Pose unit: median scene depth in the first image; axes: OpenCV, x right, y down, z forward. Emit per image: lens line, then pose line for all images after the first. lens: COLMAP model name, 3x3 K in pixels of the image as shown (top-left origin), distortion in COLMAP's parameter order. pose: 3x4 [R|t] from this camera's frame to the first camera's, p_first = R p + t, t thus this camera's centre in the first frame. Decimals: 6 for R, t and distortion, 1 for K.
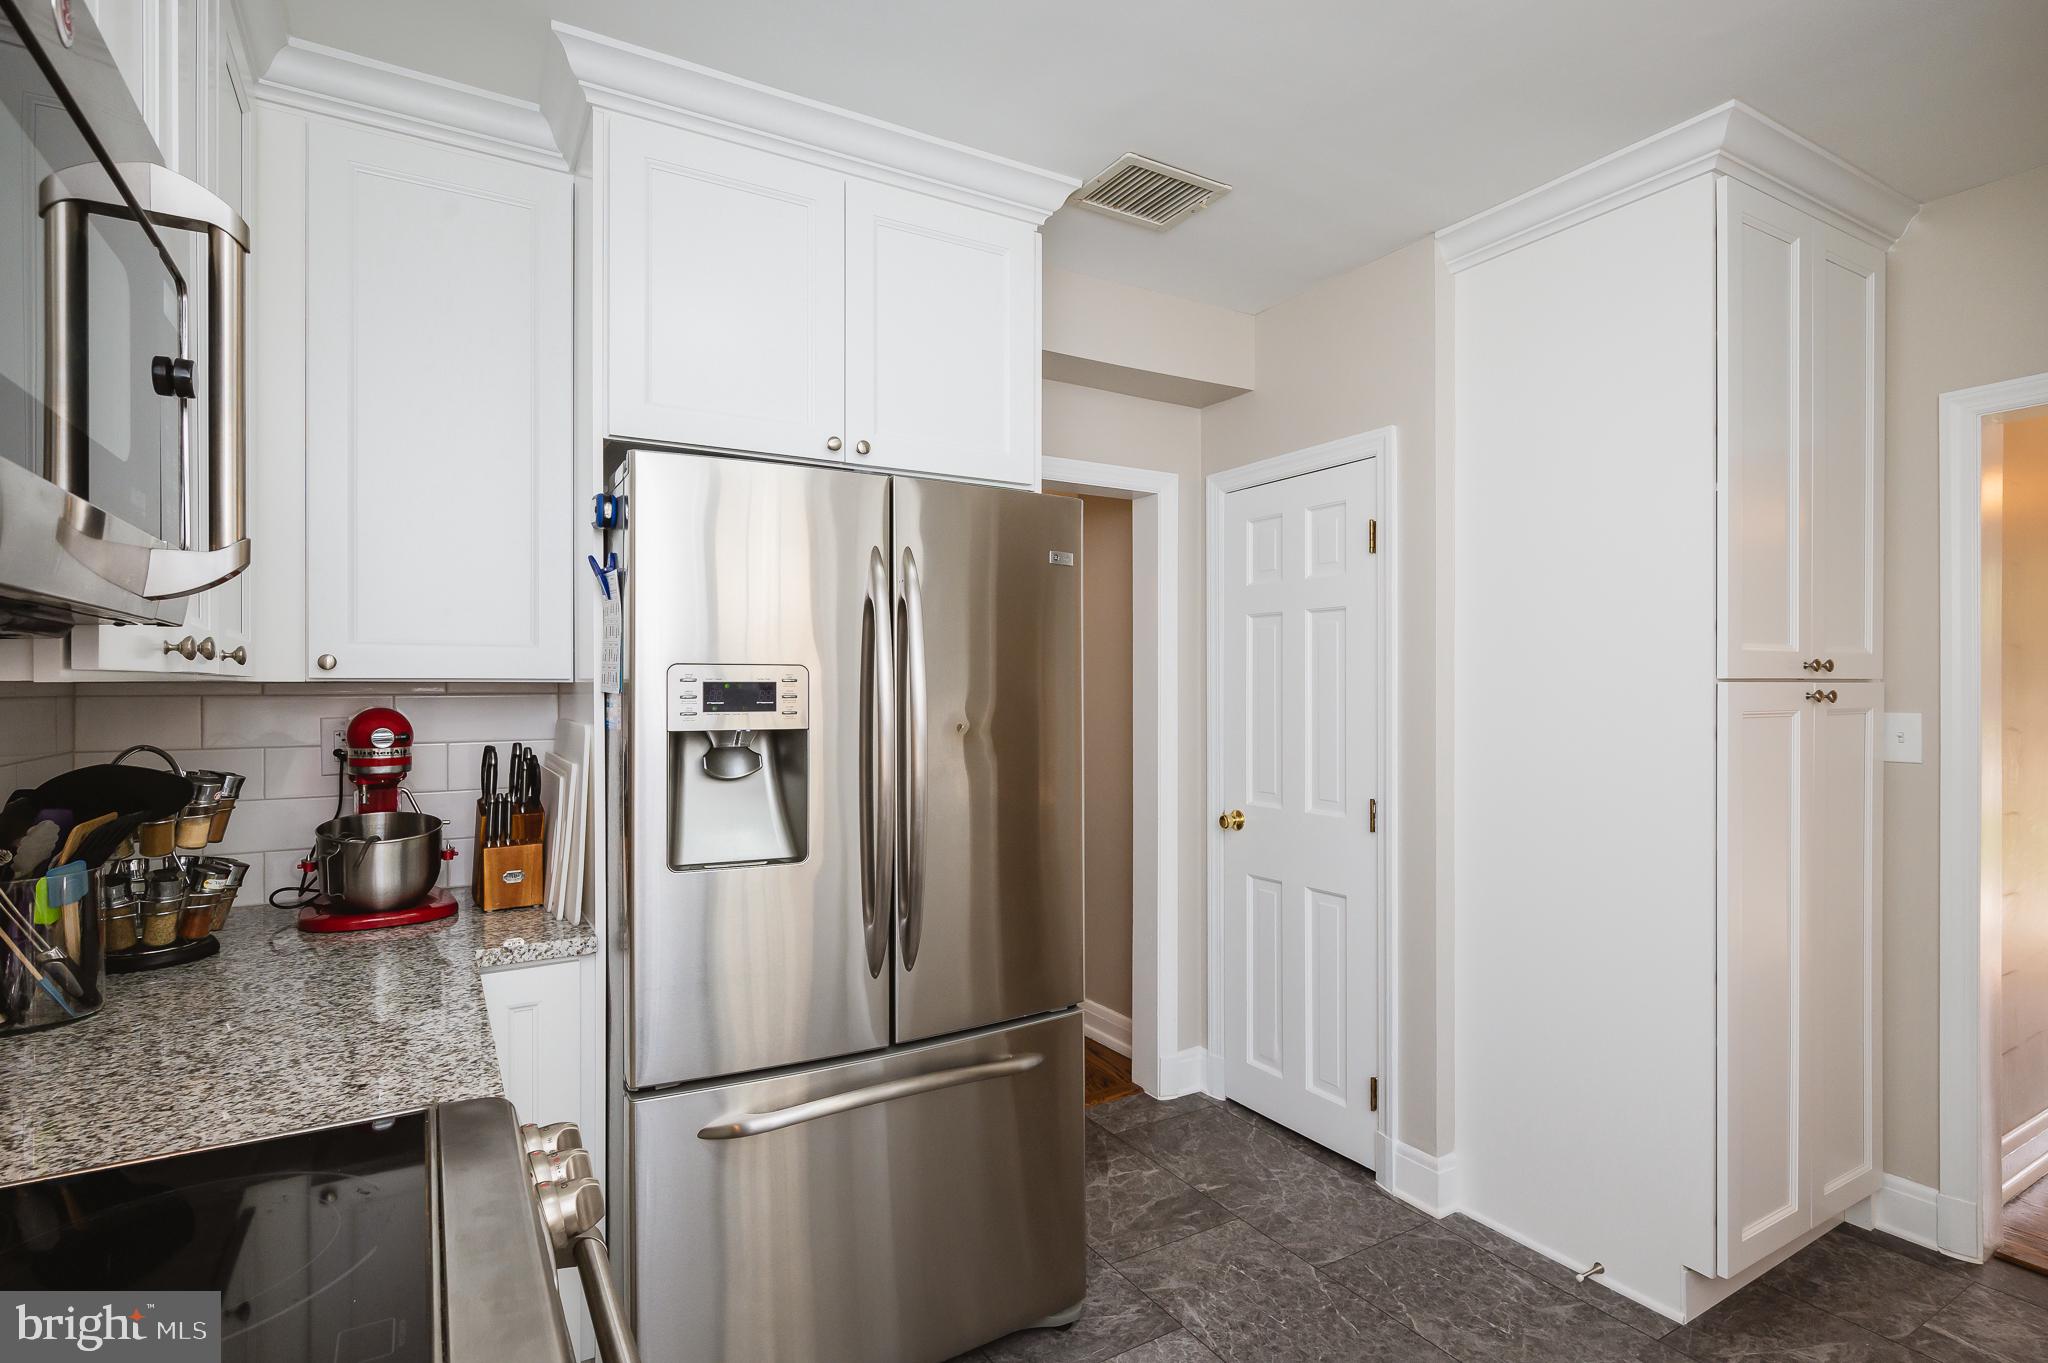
lens RADIAL K [[998.6, 0, 1025.0], [0, 998.6, 682.6], [0, 0, 1]] dist [0.000265, 0.000401]
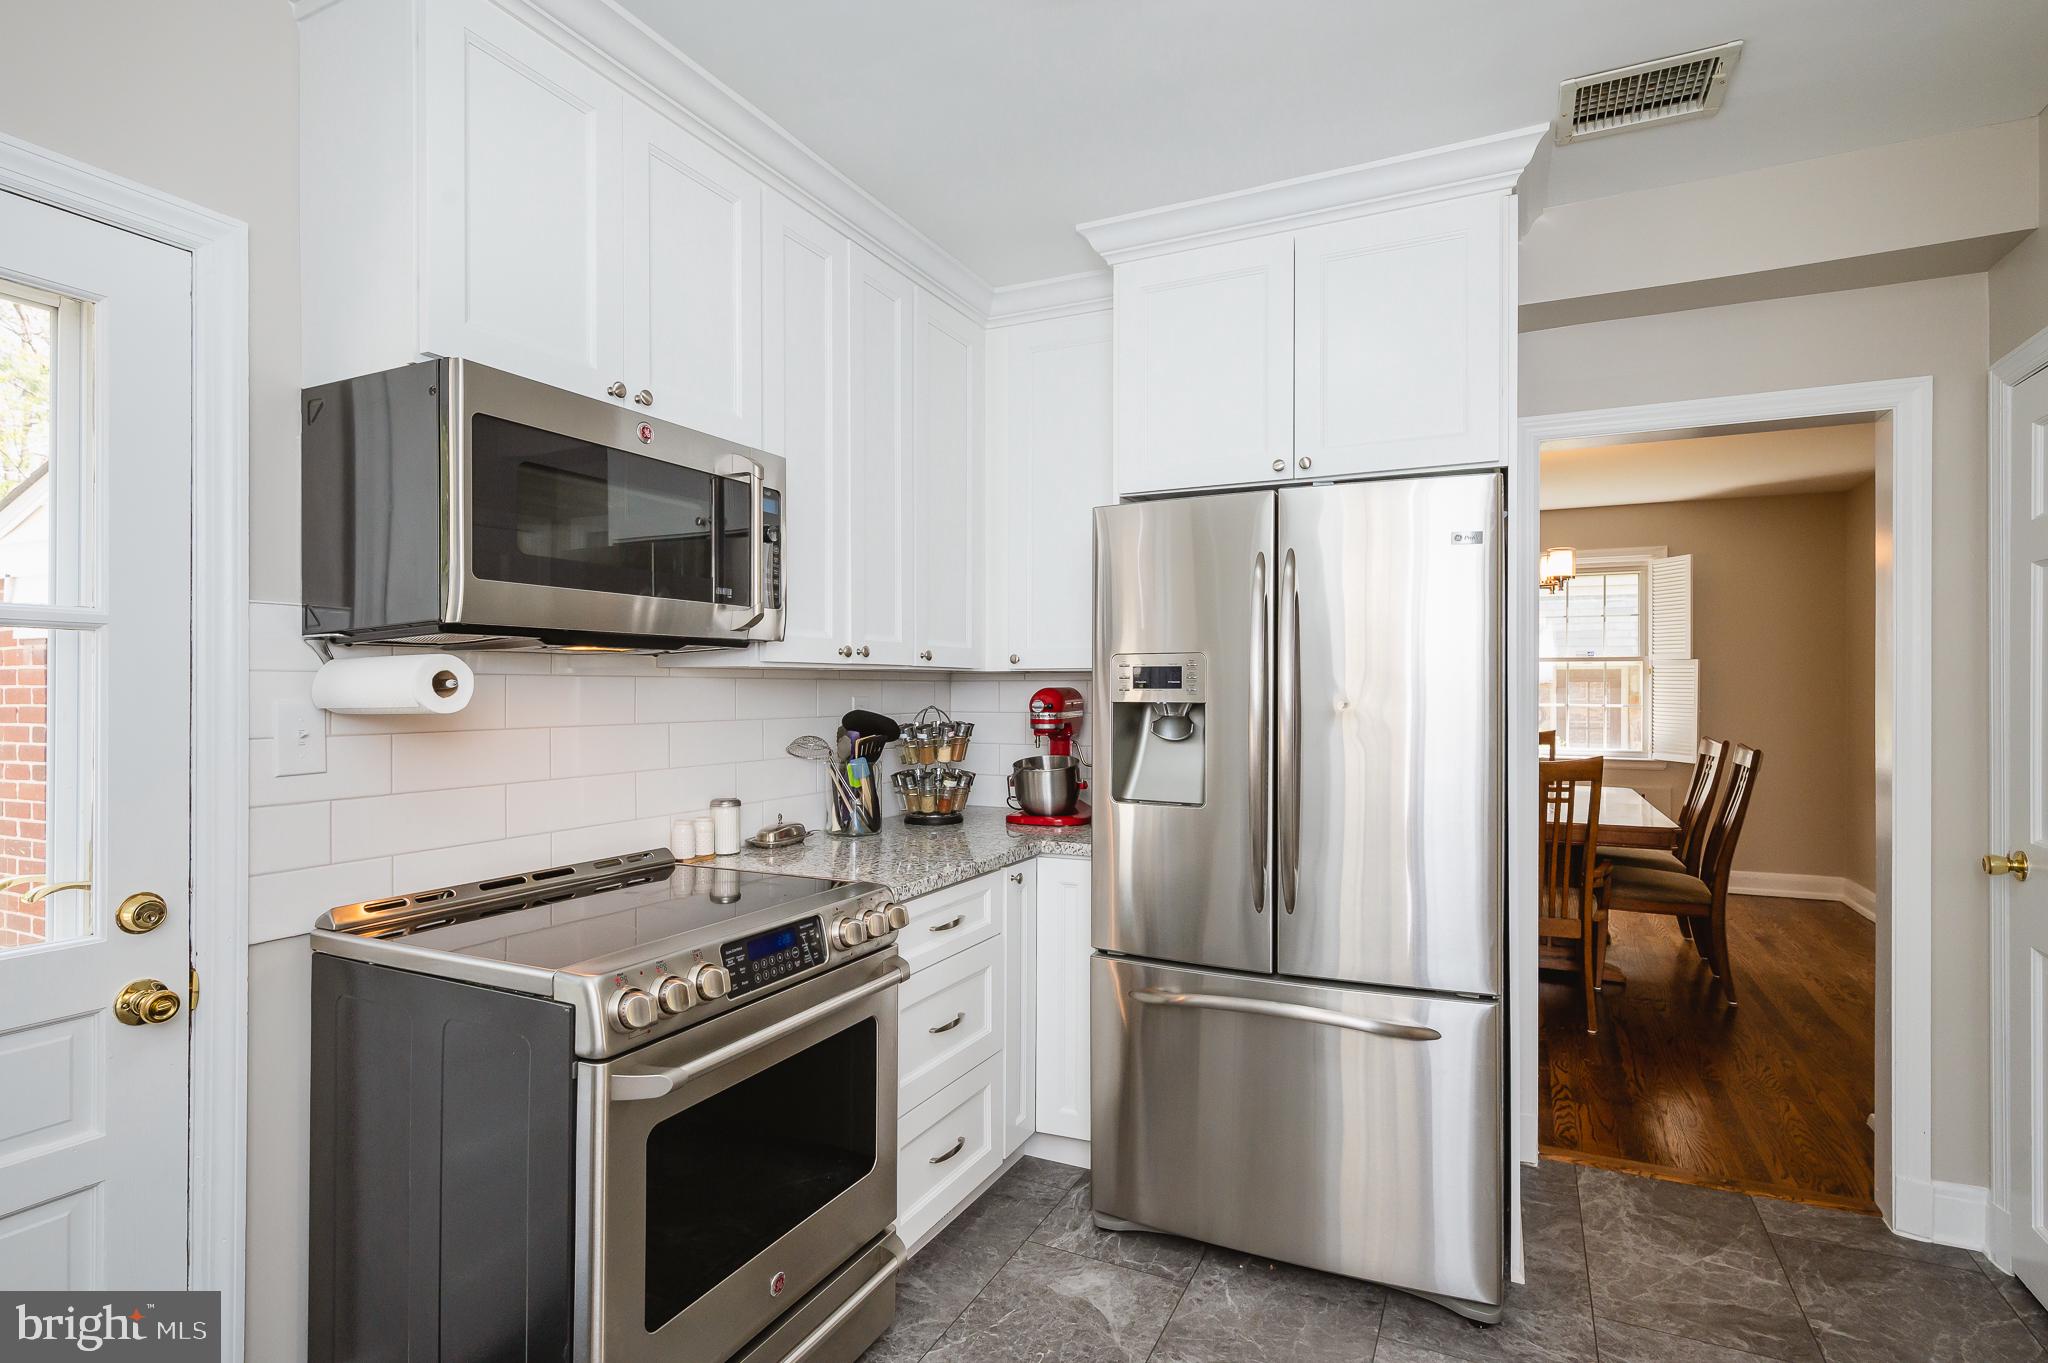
lens RADIAL K [[1021.7, 0, 1038.5], [0, 1021.7, 679.3], [0, 0, 1]] dist [-0.000478, 0.000251]
pose [[0.556846, -0.005798, -0.830596, 0.710207], [0.002038, 0.999982, -0.005614, 0.022241], [0.830613, 0.001434, 0.556848, 0.098197]]
